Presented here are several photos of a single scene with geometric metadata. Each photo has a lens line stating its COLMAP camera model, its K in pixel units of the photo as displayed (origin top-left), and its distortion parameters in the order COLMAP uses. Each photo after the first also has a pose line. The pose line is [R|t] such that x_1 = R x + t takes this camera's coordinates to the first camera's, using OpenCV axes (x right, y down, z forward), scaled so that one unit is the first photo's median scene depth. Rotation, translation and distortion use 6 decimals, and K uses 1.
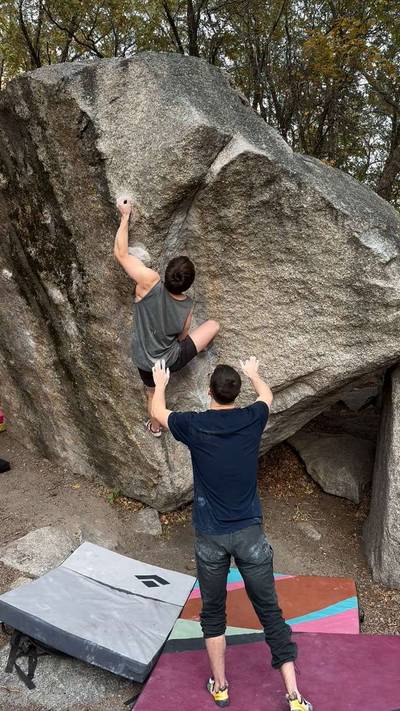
lens RADIAL K [[618.4, 0, 201.2], [0, 618.4, 369.9], [0, 0, 1]] dist [0.092936, -0.186714]
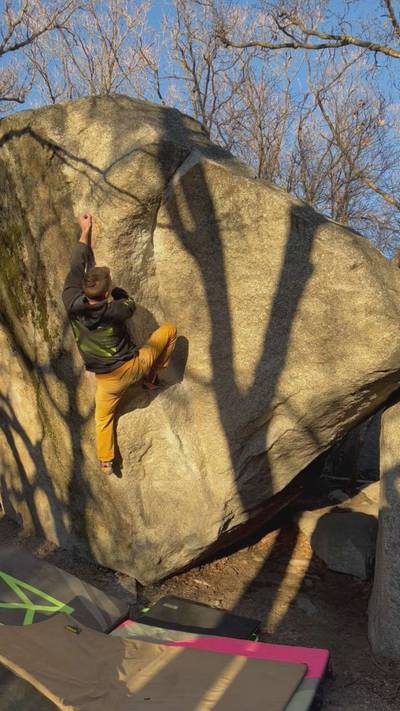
lens RADIAL K [[586.3, 0, 204.5], [0, 586.3, 356.0], [0, 0, 1]] dist [0.052207, -0.009828]
pose [[0.997156, -0.009110, -0.074809, 0.126410], [-0.010204, 0.967203, -0.253799, 0.170973], [0.074668, 0.253840, 0.964360, 0.138442]]
